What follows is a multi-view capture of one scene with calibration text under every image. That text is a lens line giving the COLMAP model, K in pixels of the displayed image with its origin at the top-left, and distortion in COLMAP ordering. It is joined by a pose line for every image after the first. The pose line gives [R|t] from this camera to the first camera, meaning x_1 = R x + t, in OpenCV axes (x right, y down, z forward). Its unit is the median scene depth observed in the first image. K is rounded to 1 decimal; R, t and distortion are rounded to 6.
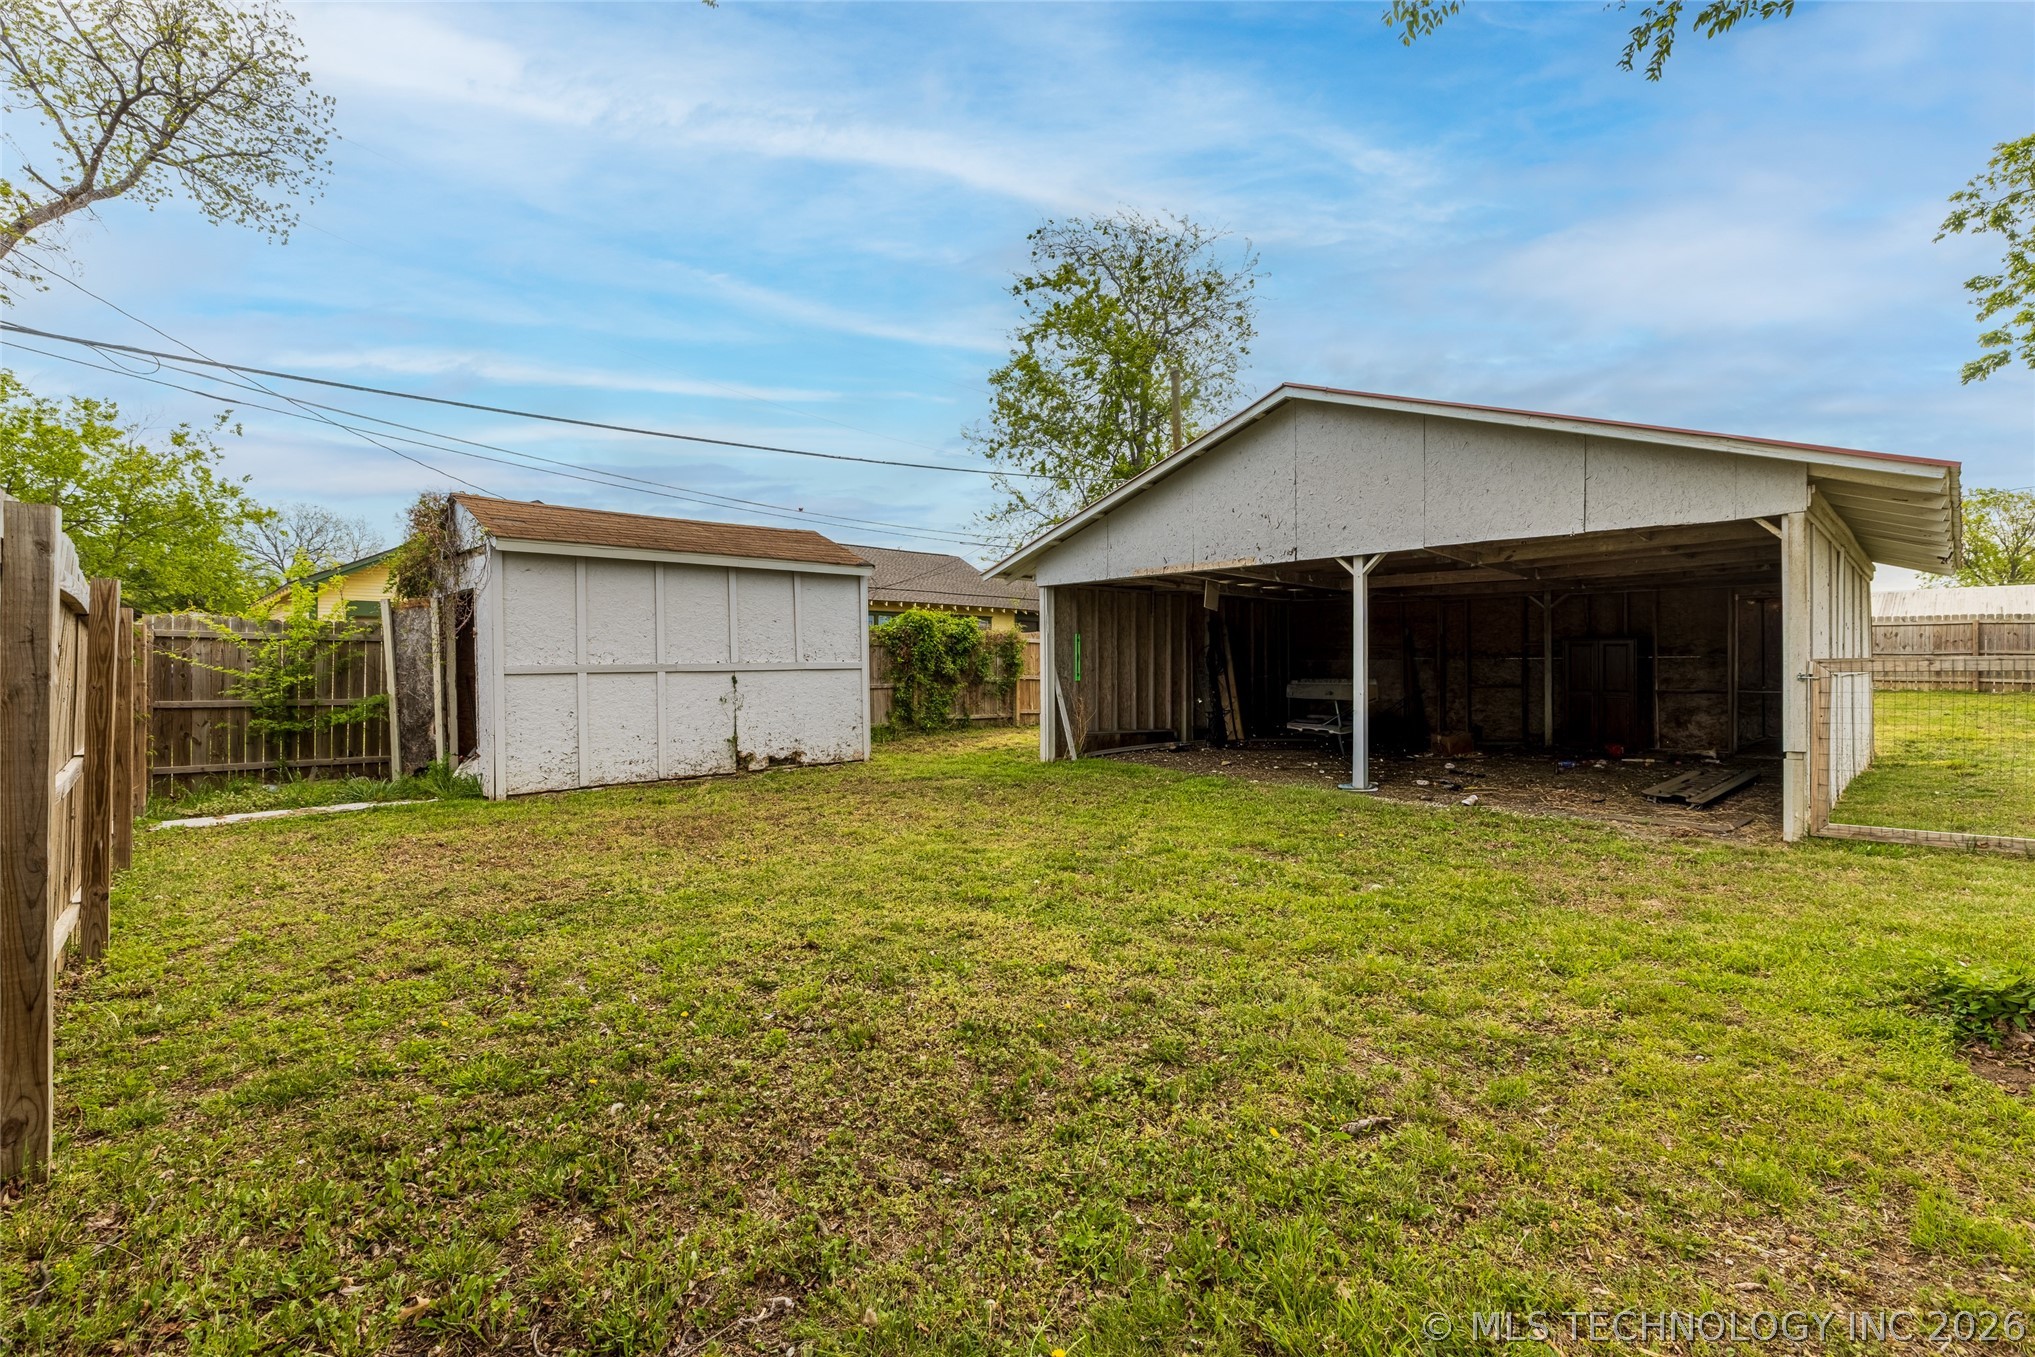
lens RADIAL K [[906.6, 0, 1015.7], [0, 906.6, 671.4], [0, 0, 1]] dist [0.003927, -0.000288]
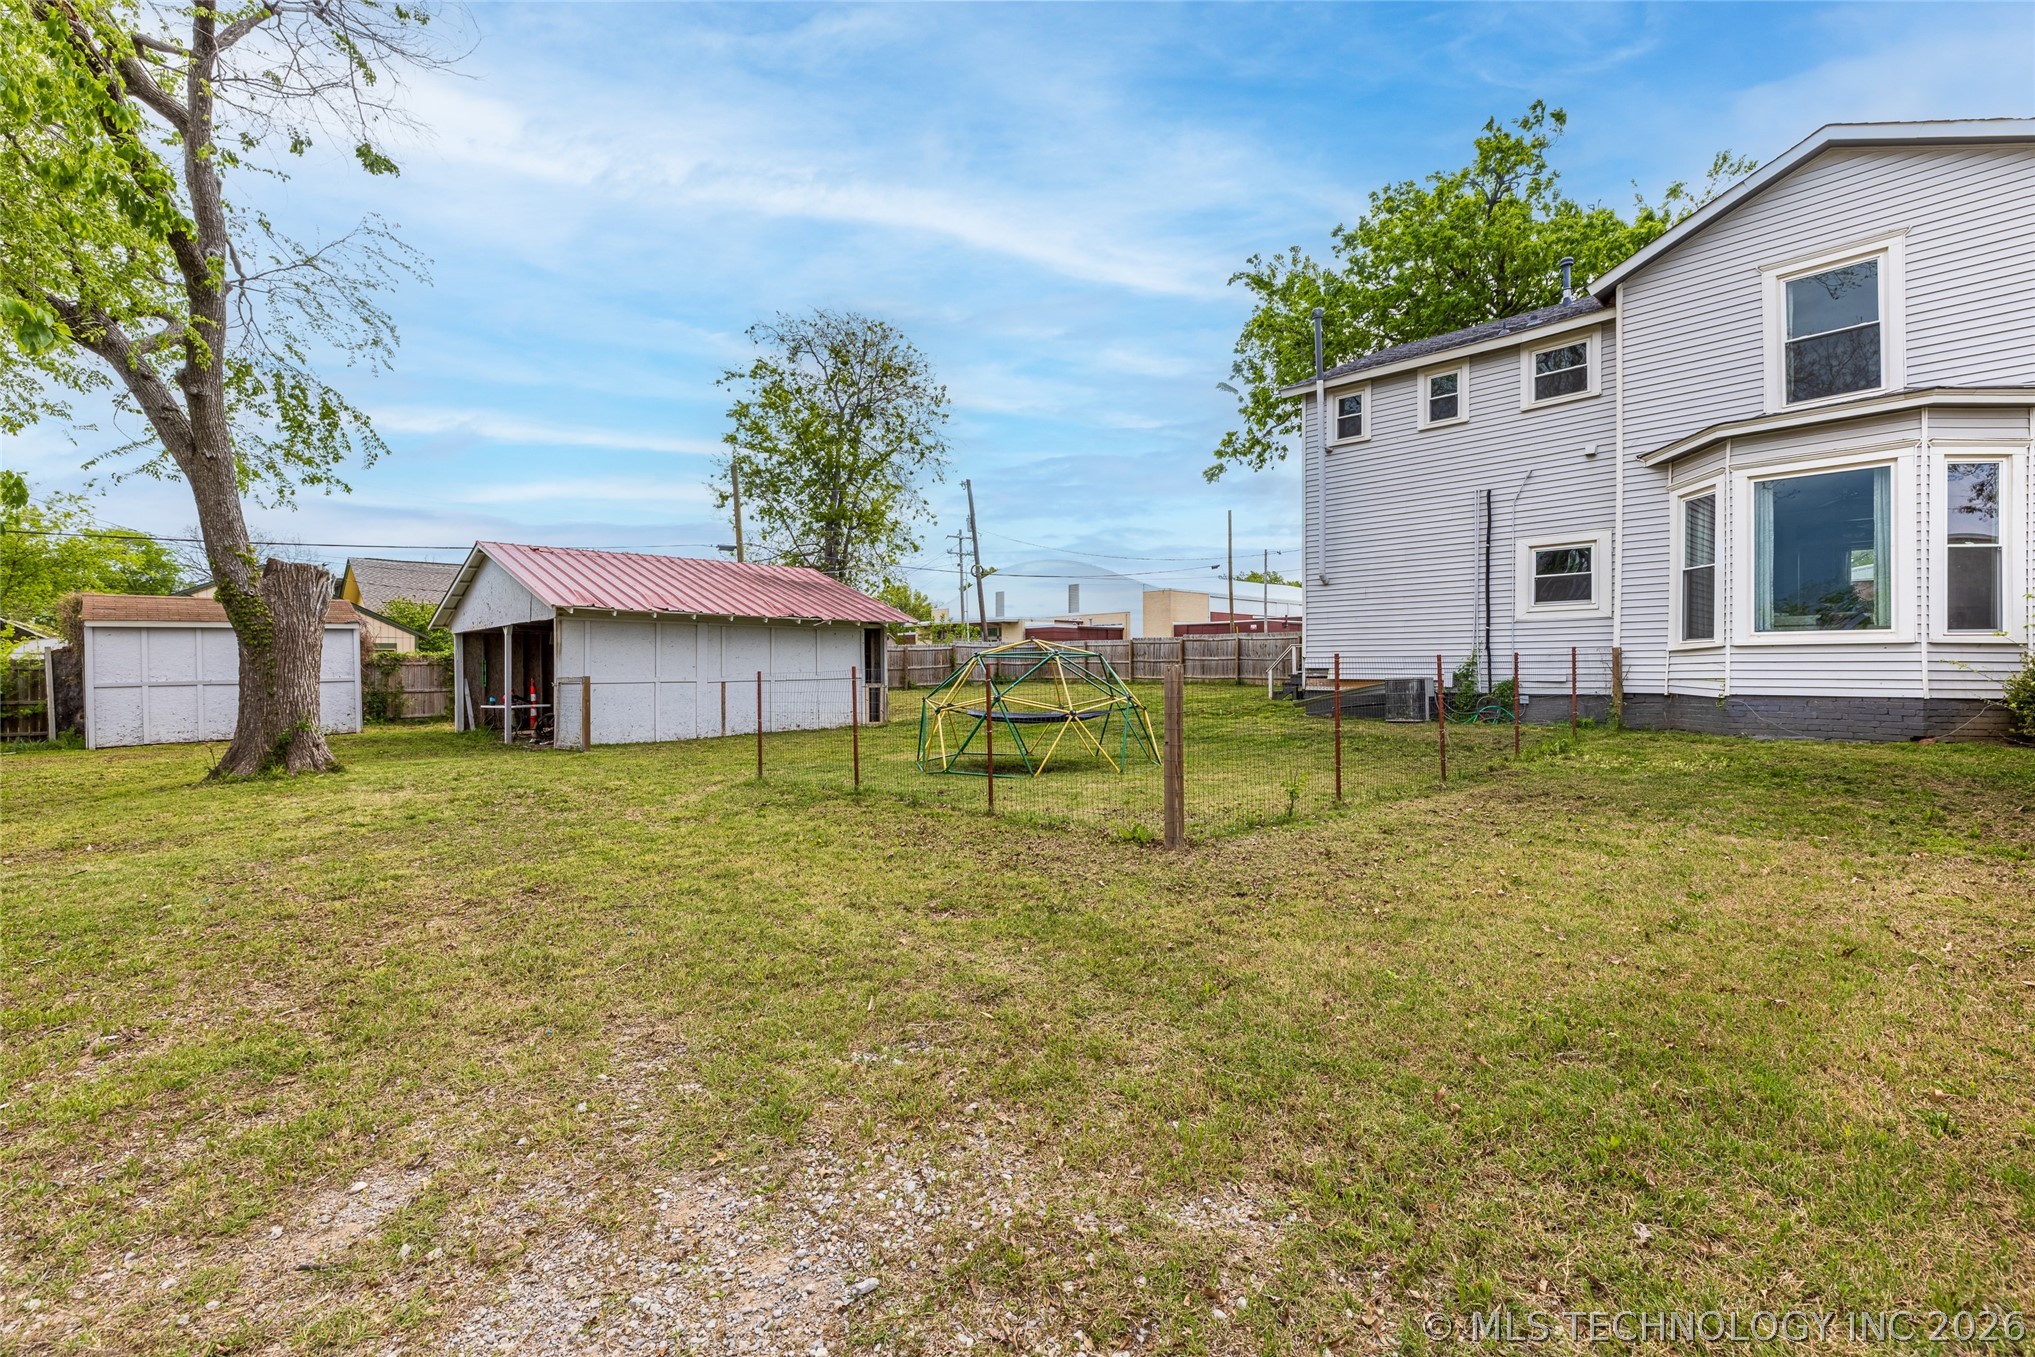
lens RADIAL K [[906.6, 0, 1020.9], [0, 906.6, 673.5], [0, 0, 1]] dist [0.003927, -0.000288]
pose [[0.999914, -0.009062, 0.009468, 1.305141], [0.009043, 0.999957, 0.002030, -0.011280], [-0.009486, -0.001944, 0.999953, -0.921994]]
